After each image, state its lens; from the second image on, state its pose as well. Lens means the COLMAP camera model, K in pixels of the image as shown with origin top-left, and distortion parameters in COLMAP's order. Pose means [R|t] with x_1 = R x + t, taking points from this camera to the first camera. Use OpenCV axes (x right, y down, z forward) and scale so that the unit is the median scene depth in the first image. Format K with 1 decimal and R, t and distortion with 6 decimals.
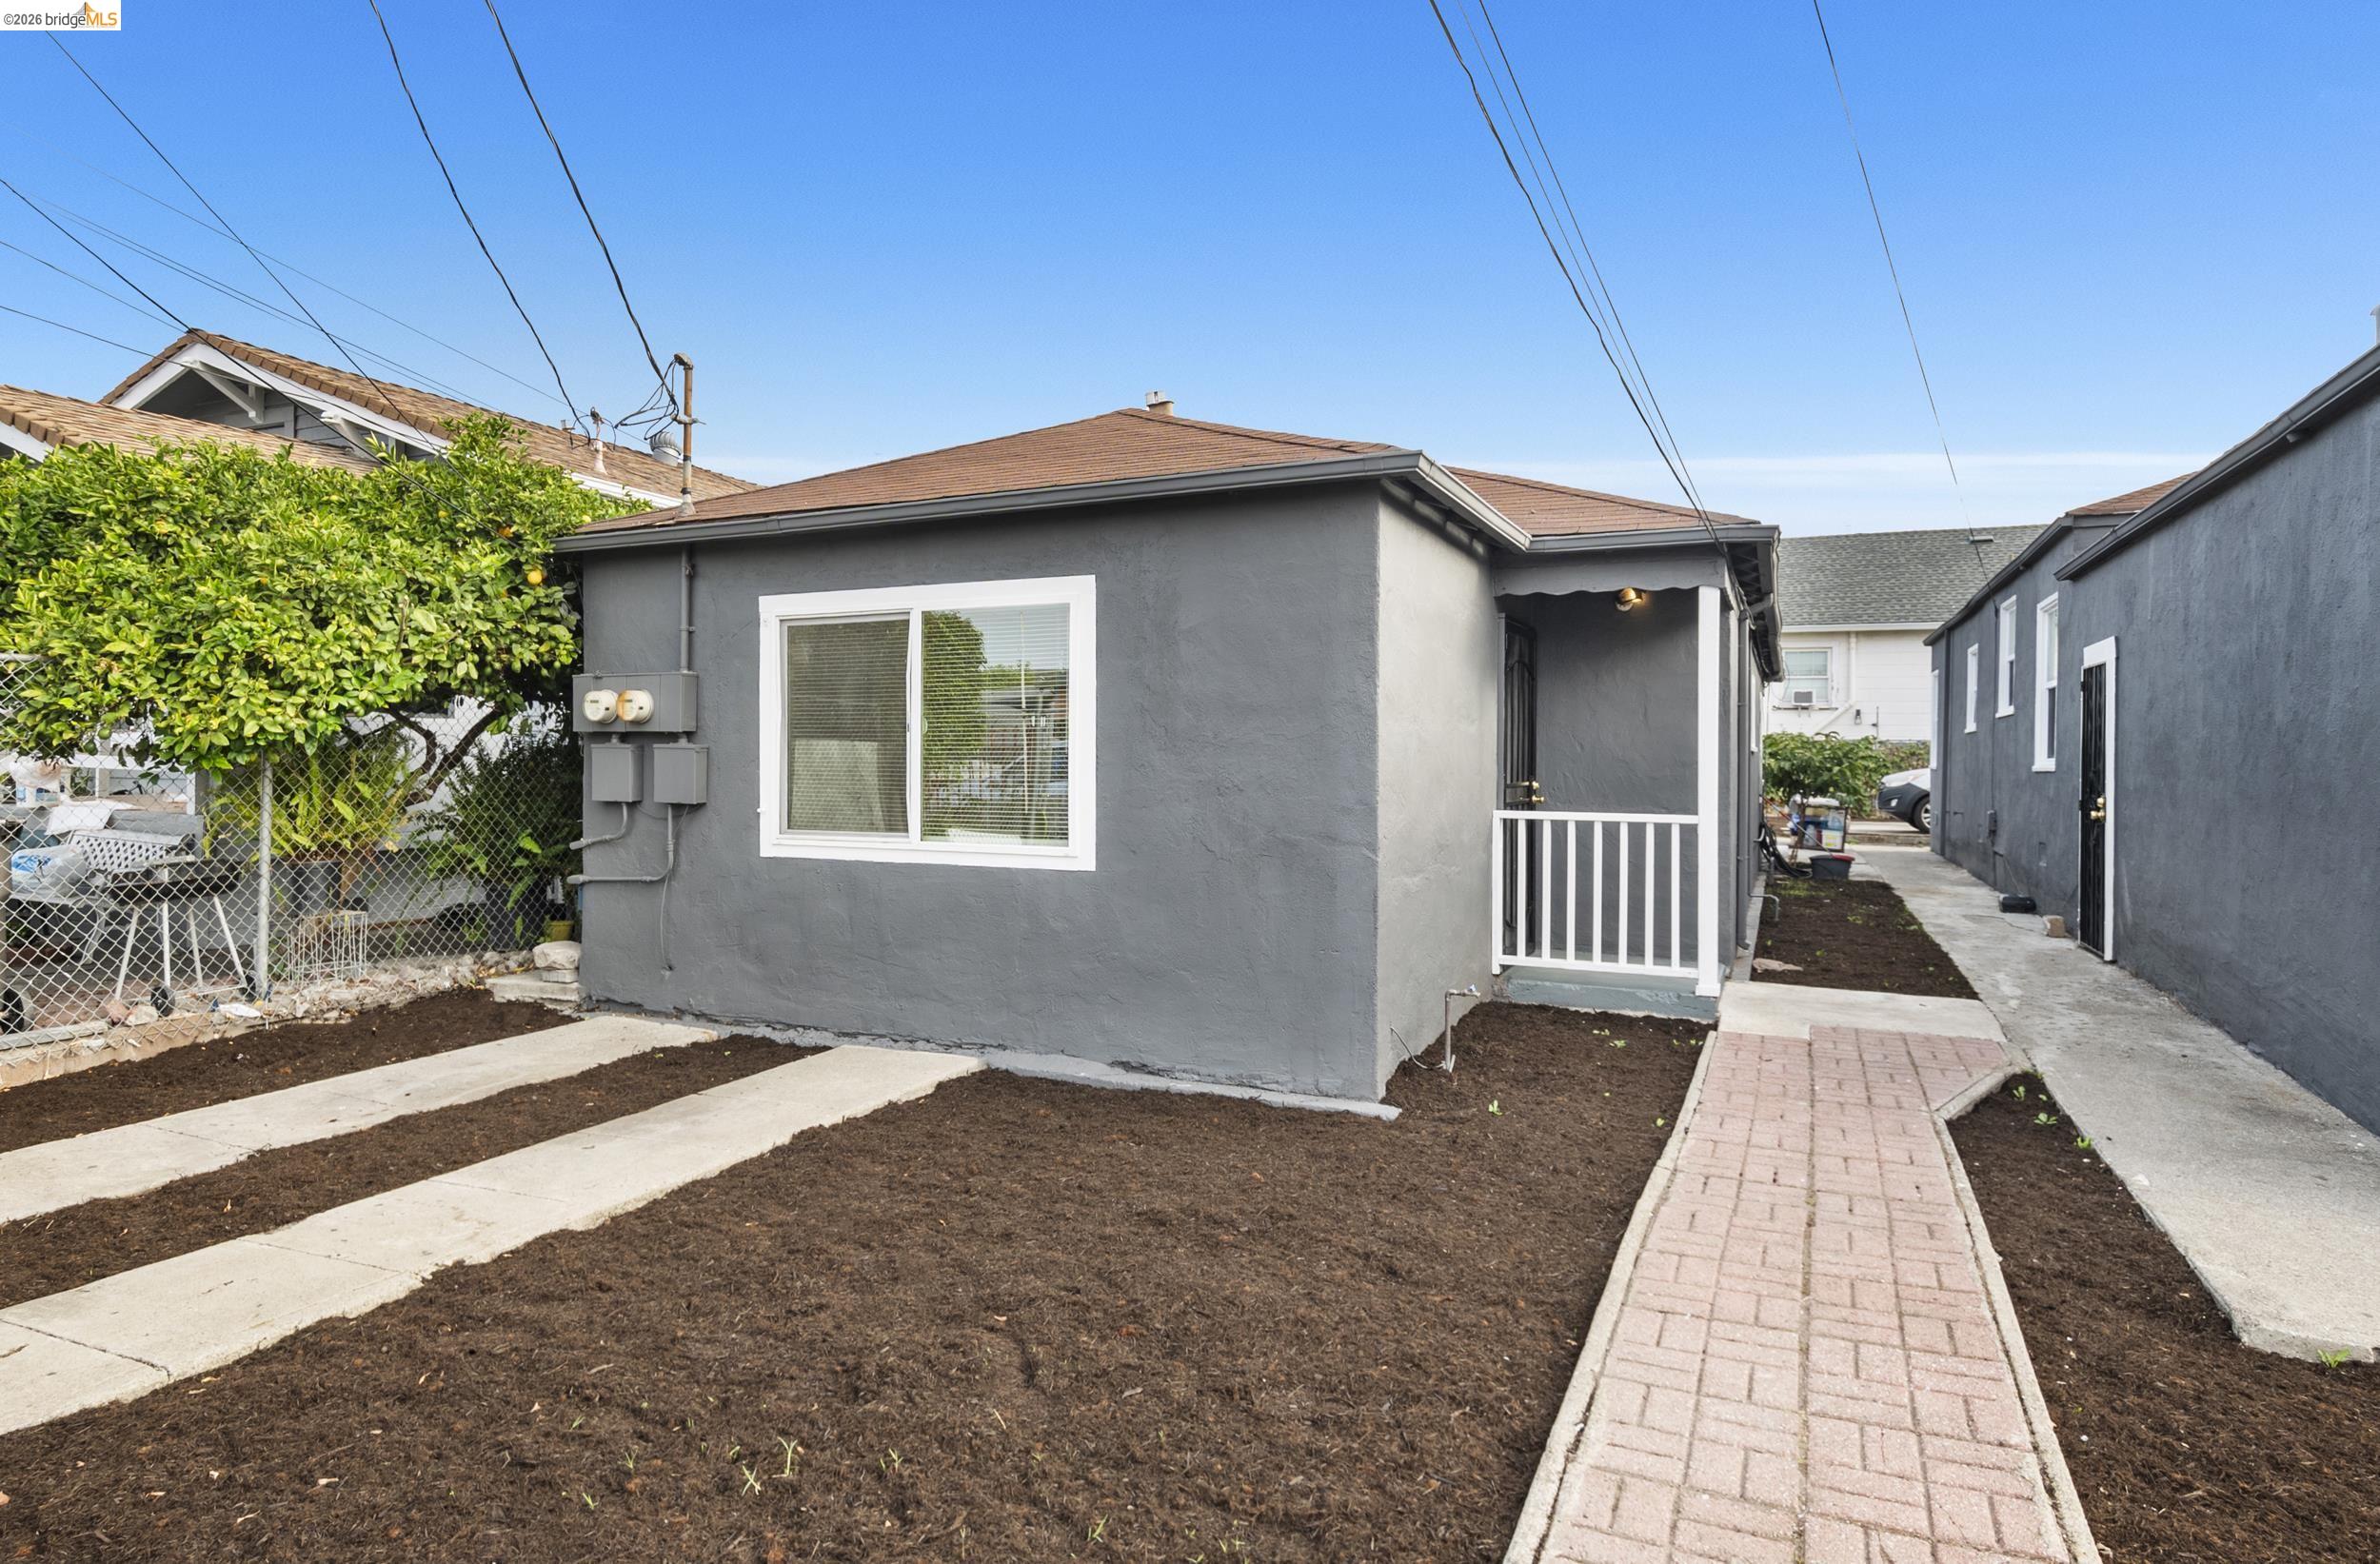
lens RADIAL K [[1317.3, 0, 1197.6], [0, 1317.3, 768.5], [0, 0, 1]] dist [-0.004119, -0.000522]
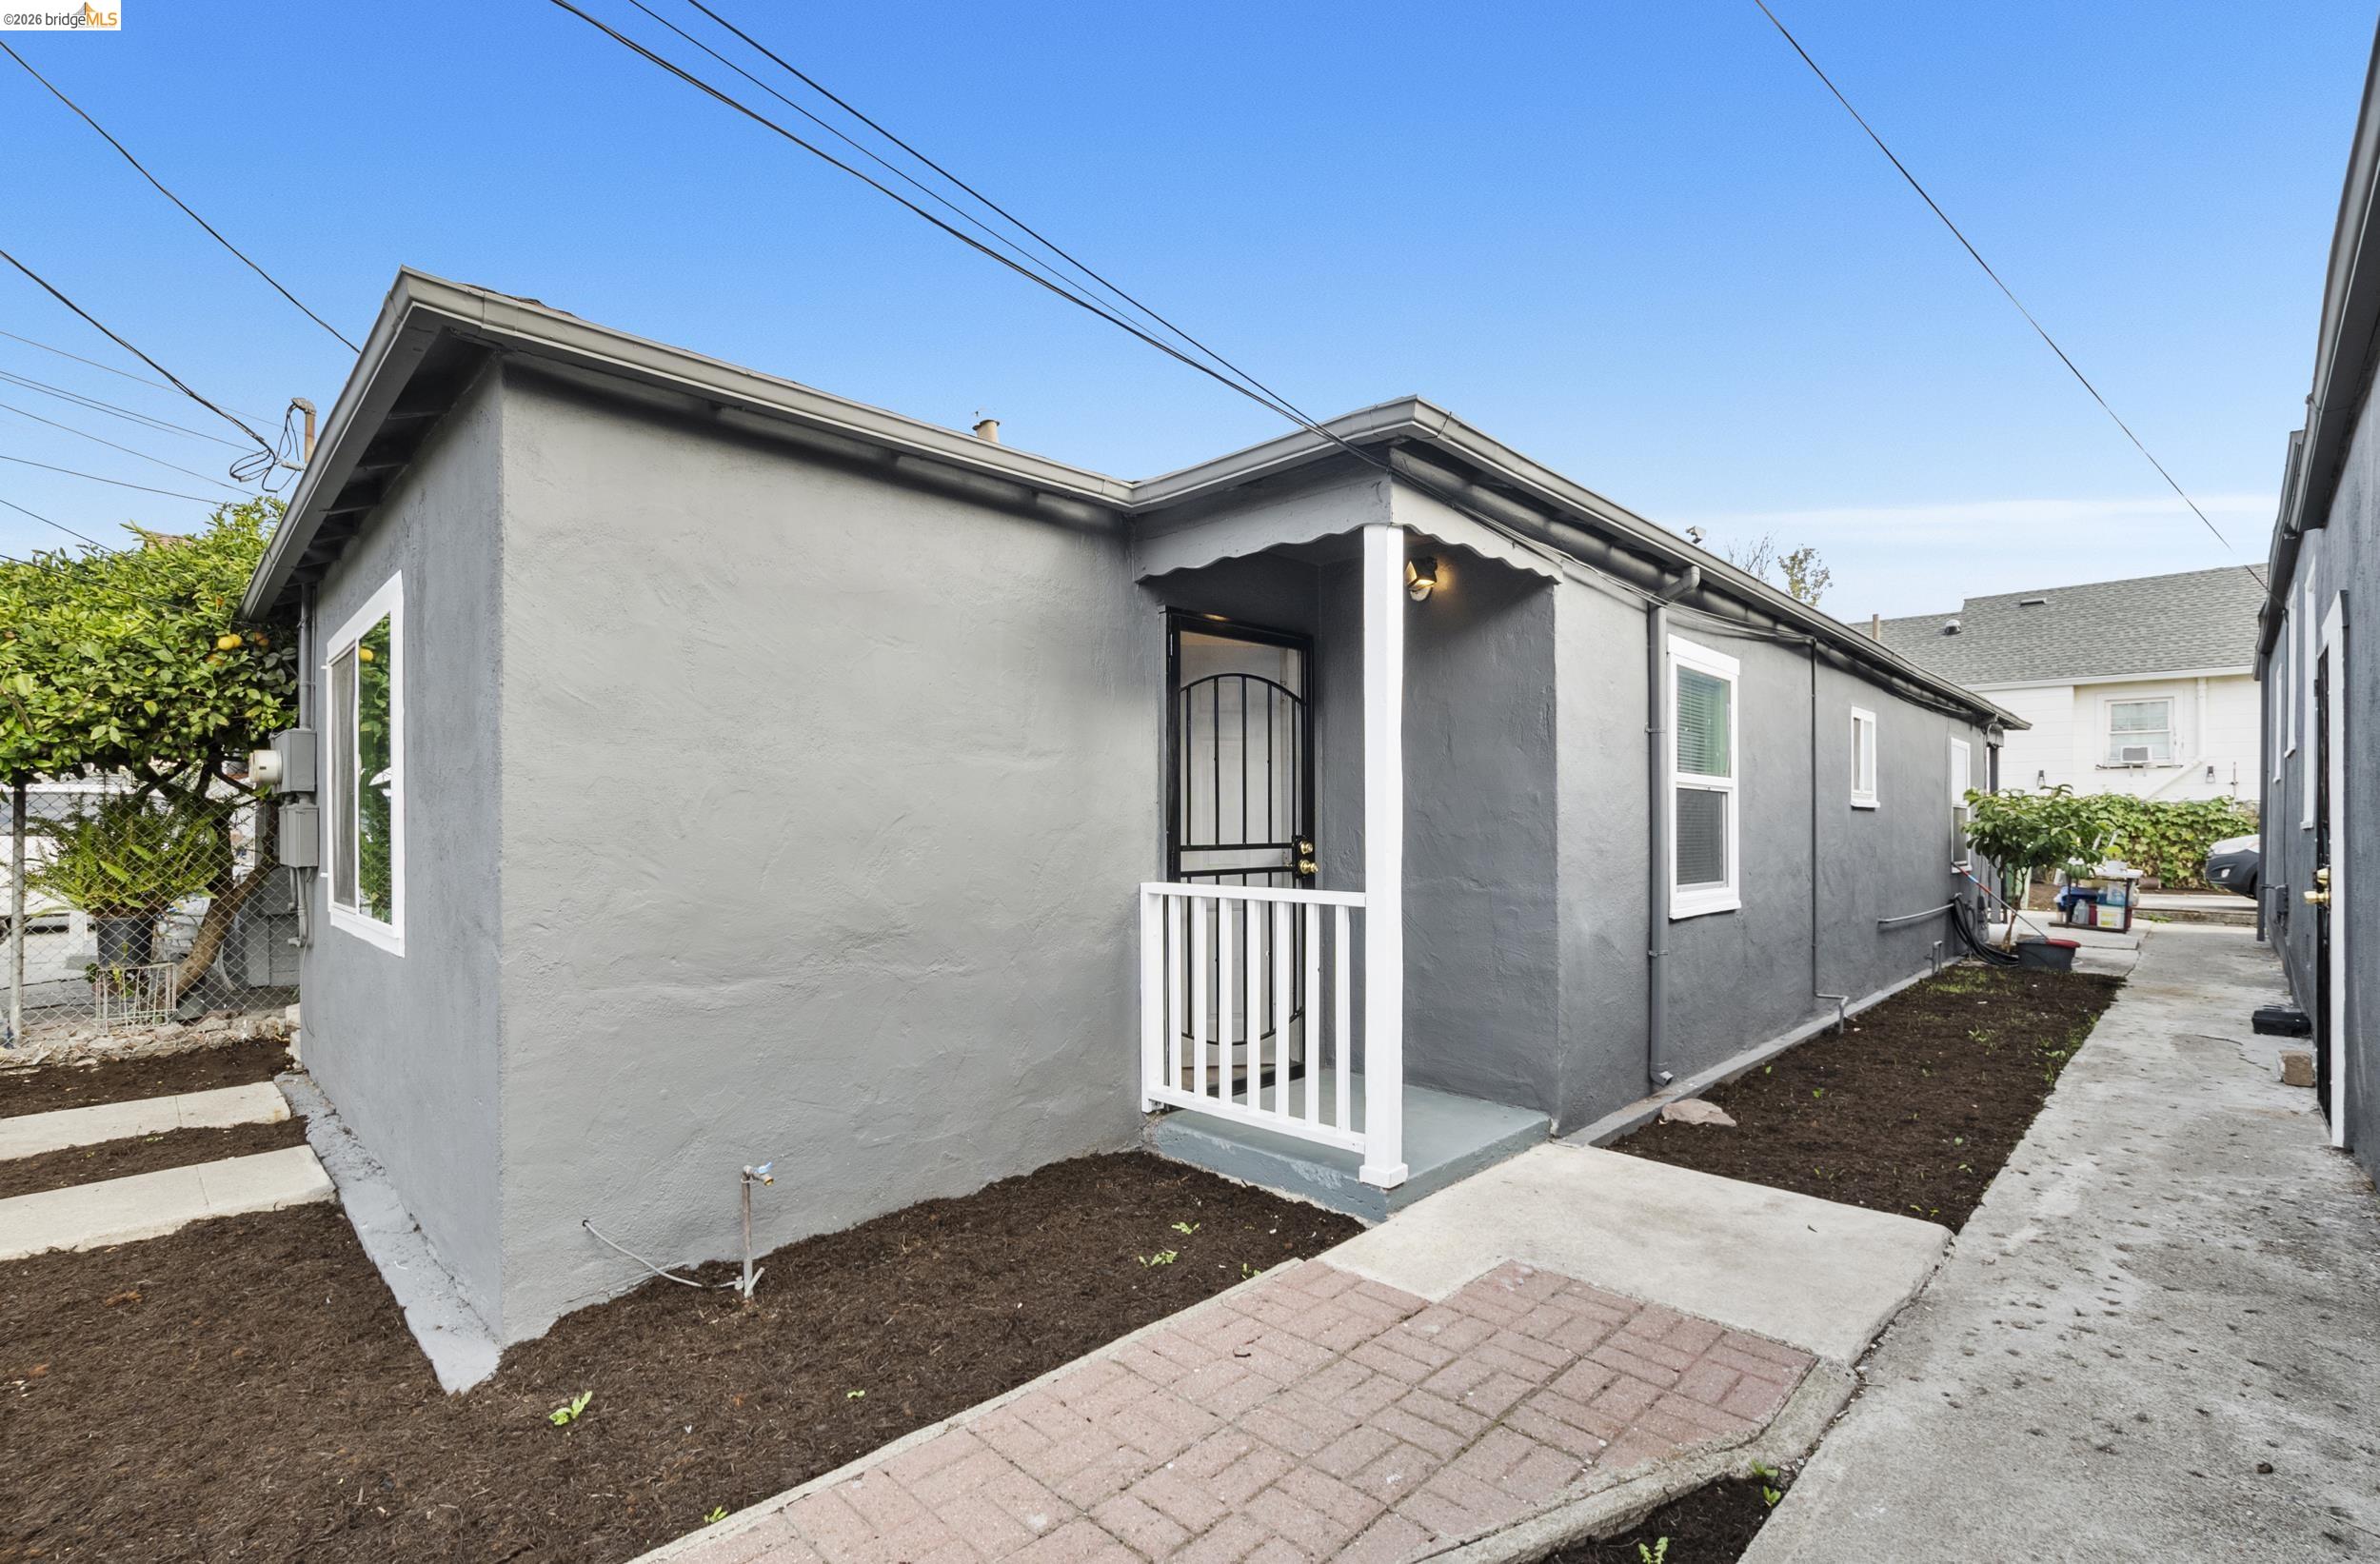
lens RADIAL K [[1068.3, 0, 1209.8], [0, 1068.3, 830.9], [0, 0, 1]] dist [-0.017554, 0.000032]
pose [[0.940414, -0.007028, -0.339959, 0.462157], [0.003899, 0.999944, -0.009884, 0.010268], [0.340010, 0.007969, 0.940388, 0.475946]]
